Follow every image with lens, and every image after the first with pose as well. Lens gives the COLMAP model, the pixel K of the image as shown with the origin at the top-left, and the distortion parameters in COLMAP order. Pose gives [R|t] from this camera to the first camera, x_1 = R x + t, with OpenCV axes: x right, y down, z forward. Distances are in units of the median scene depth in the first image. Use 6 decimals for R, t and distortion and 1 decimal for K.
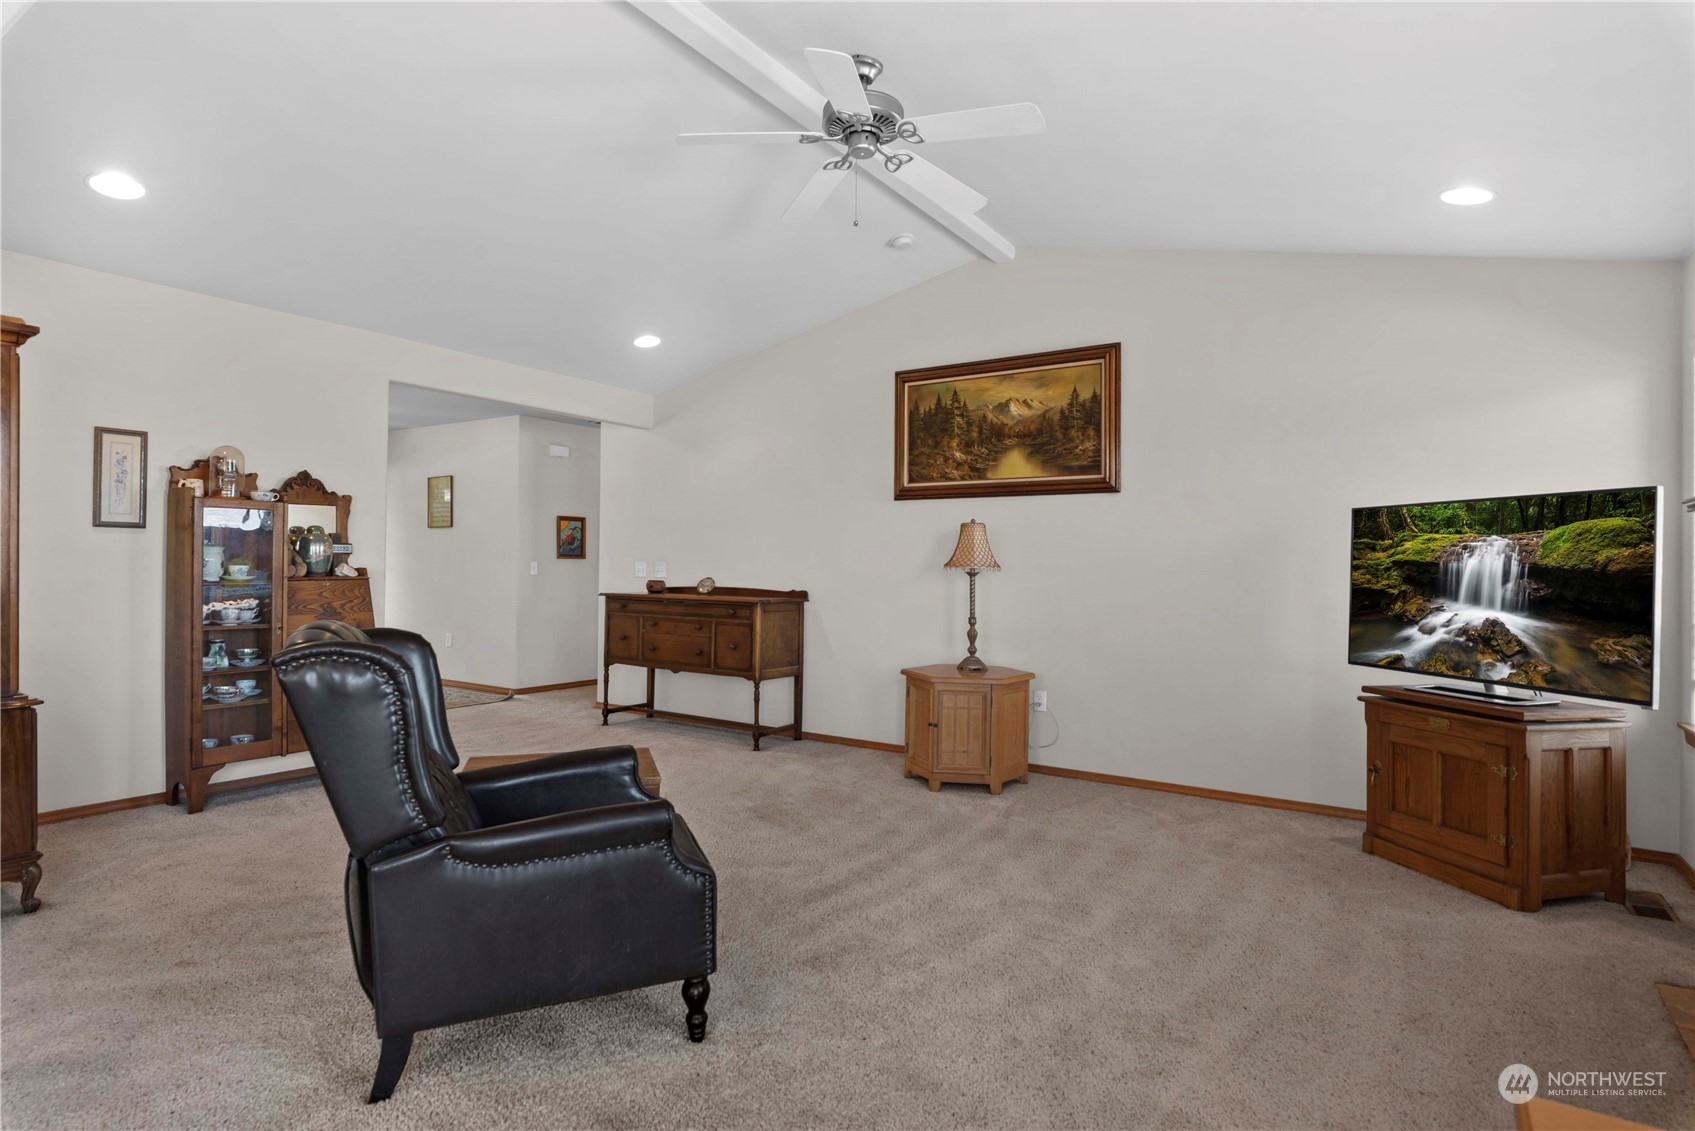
lens RADIAL K [[887.4, 0, 849.9], [0, 887.4, 549.8], [0, 0, 1]] dist [-0.007726, -0.000110]
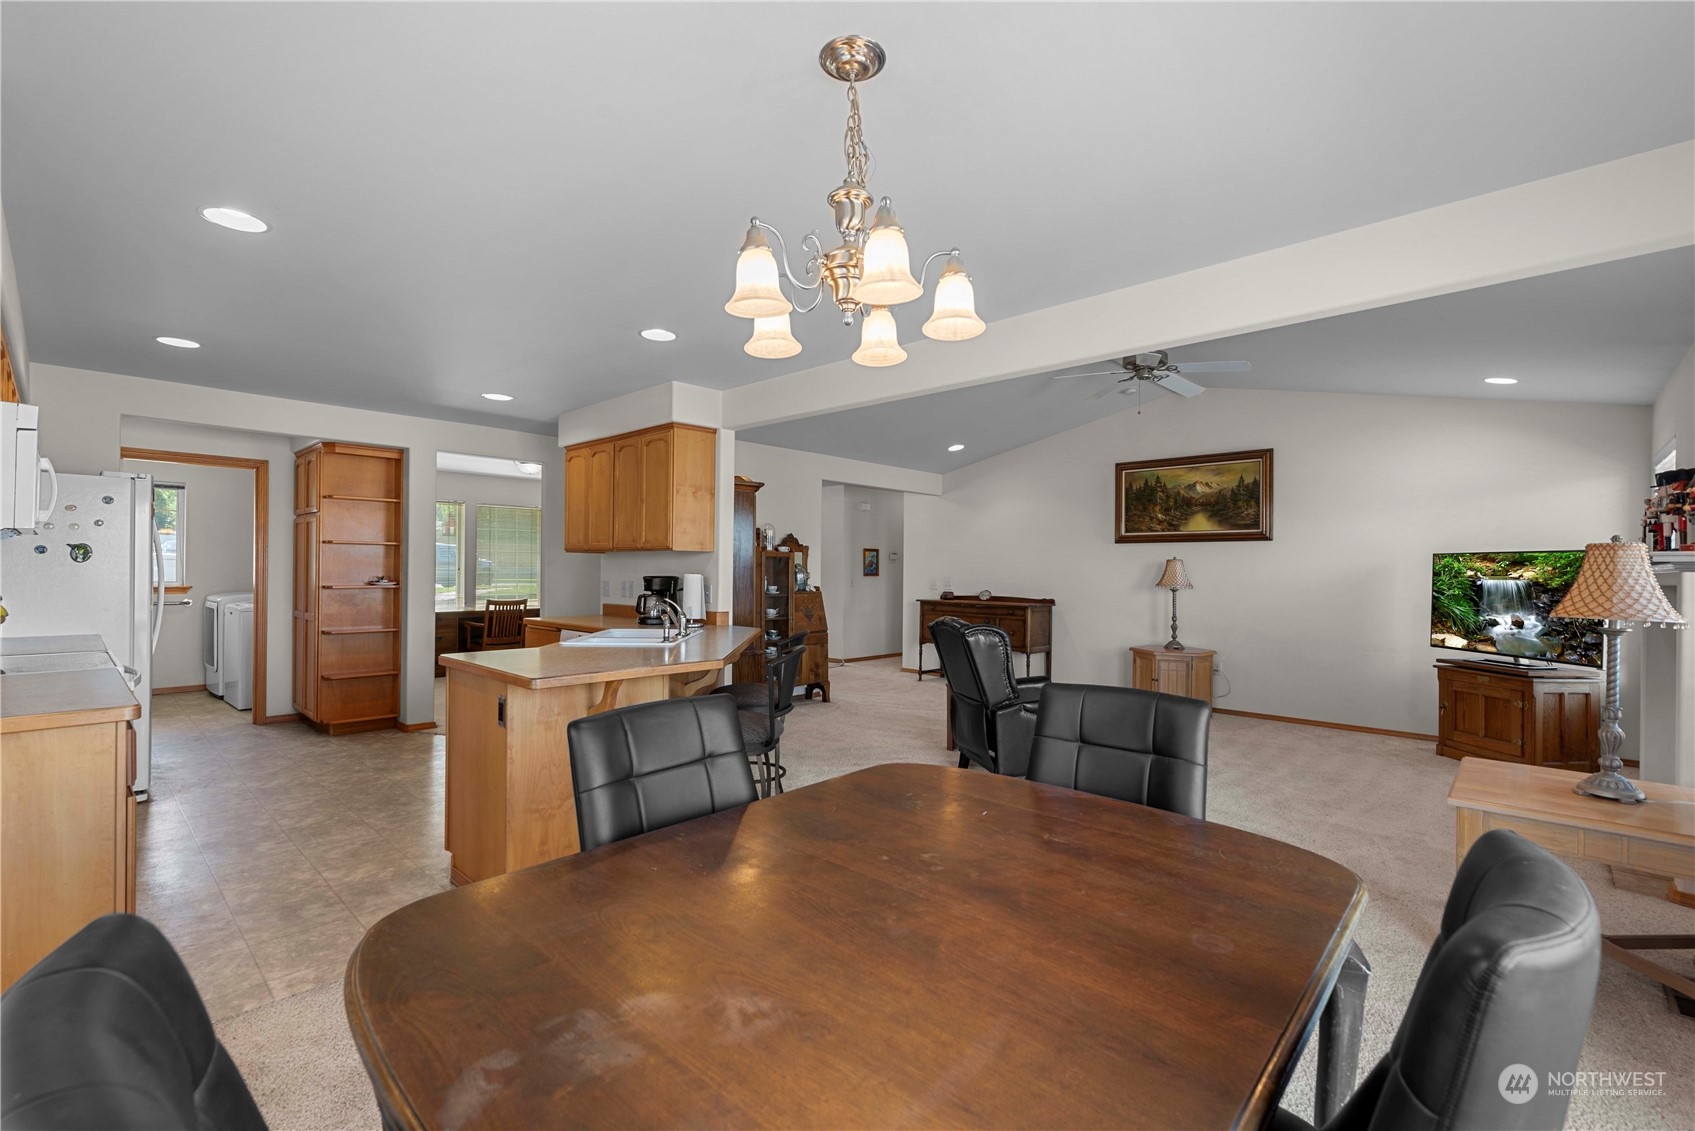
lens RADIAL K [[738.3, 0, 845.6], [0, 738.3, 563.7], [0, 0, 1]] dist [0.000711, -0.001452]
pose [[0.985048, -0.003497, -0.172243, -0.231246], [0.004869, 0.999960, 0.007546, -0.036158], [0.172210, -0.008271, 0.985026, -0.463735]]
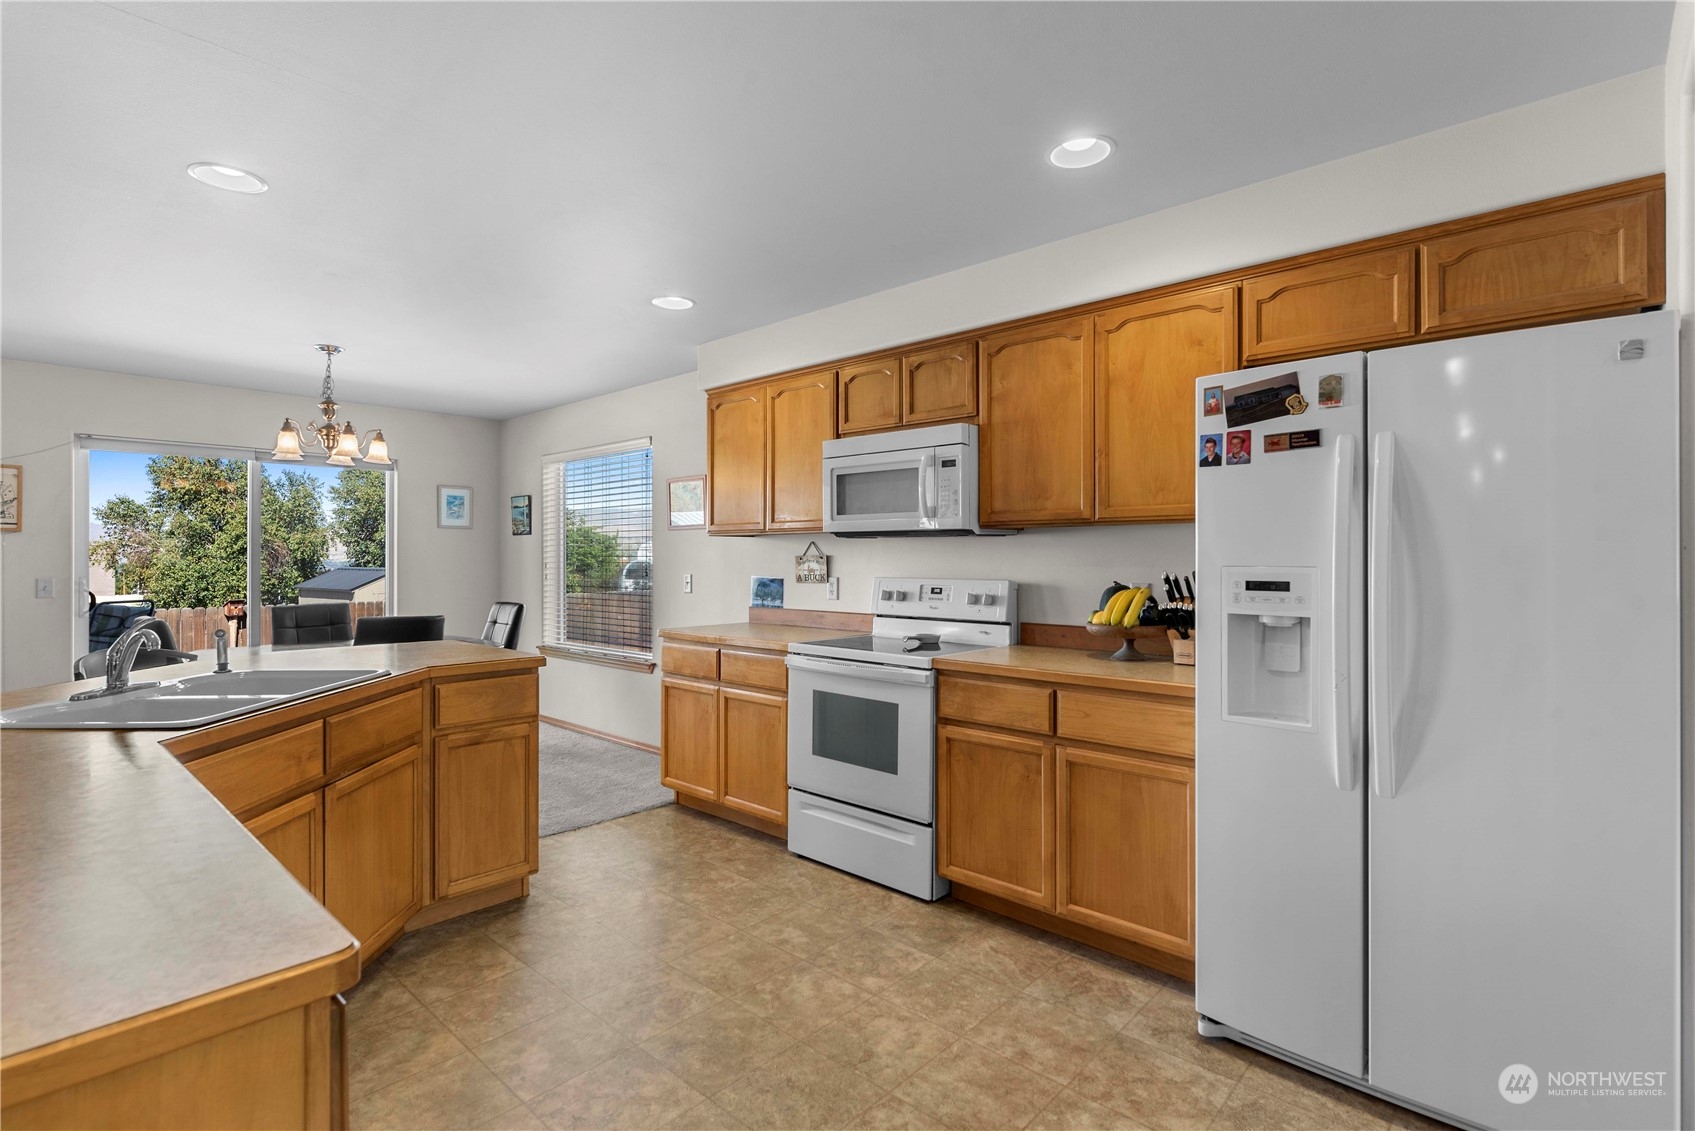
lens RADIAL K [[798.3, 0, 856.4], [0, 798.3, 559.2], [0, 0, 1]] dist [-0.004283, -0.001025]
pose [[-0.989125, -0.012836, 0.146519, -1.010552], [-0.015057, 0.999788, -0.014060, -0.024589], [-0.146307, -0.016113, -0.989108, 0.674711]]
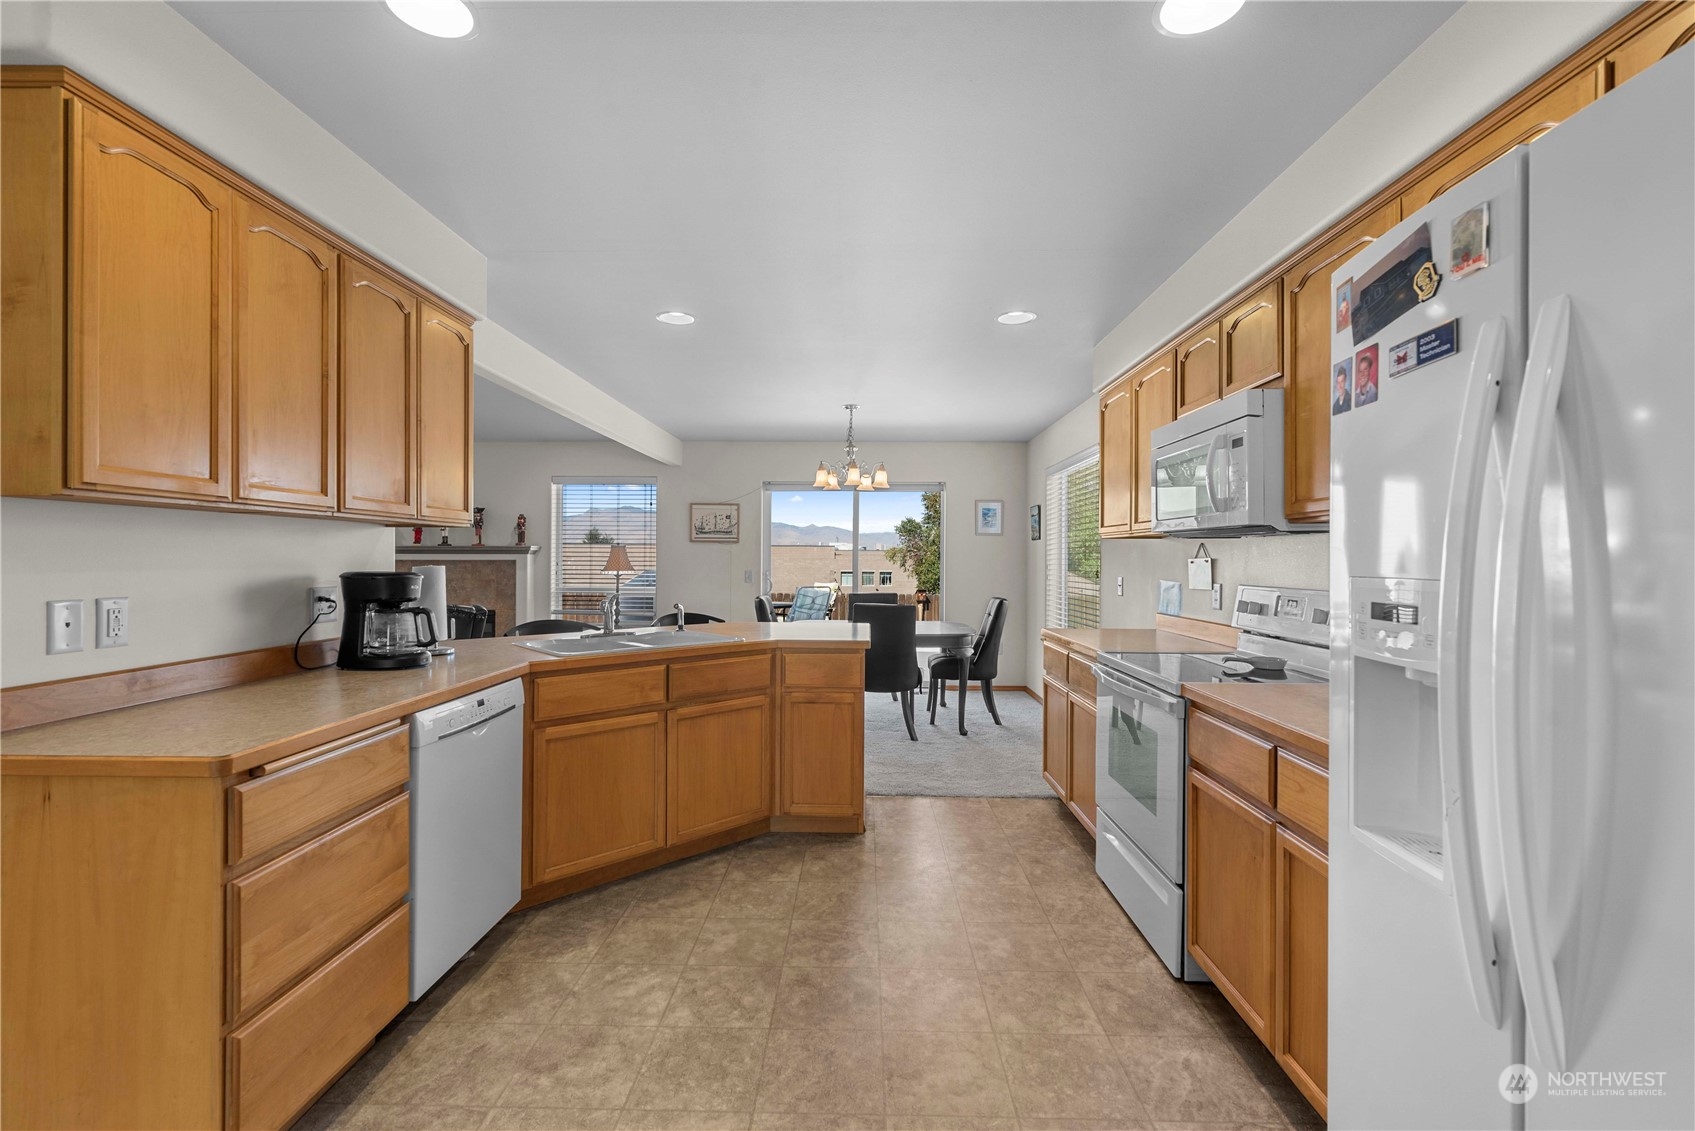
lens RADIAL K [[738.3, 0, 855.7], [0, 738.3, 559.3], [0, 0, 1]] dist [0.000711, -0.001452]
pose [[-0.539716, -0.016022, 0.841695, -1.258399], [-0.026889, 0.999637, 0.001786, -0.031673], [-0.841418, -0.021669, -0.539951, 0.484607]]
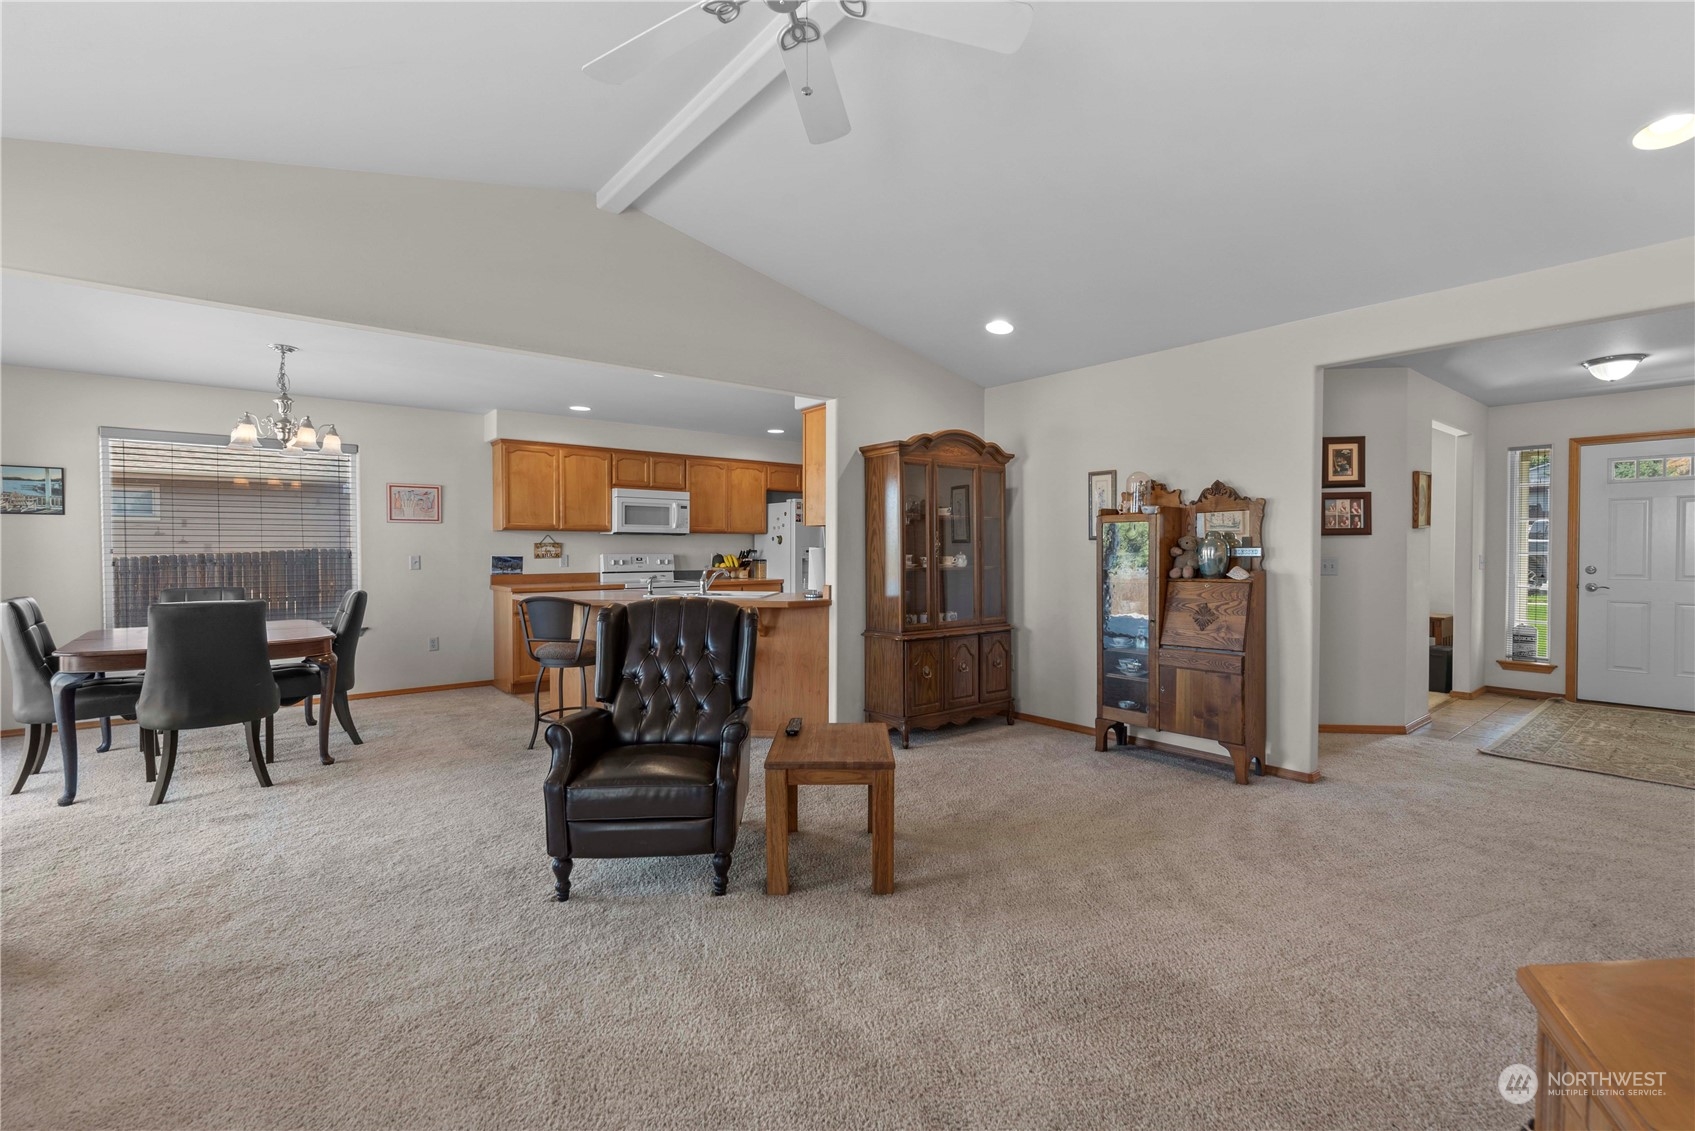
lens RADIAL K [[738.3, 0, 852.4], [0, 738.3, 561.8], [0, 0, 1]] dist [0.000711, -0.001452]
pose [[-0.289464, 0.005247, -0.957174, 0.365683], [0.013560, 0.999907, 0.001381, 0.002602], [0.957093, -0.012579, -0.289509, 0.794998]]
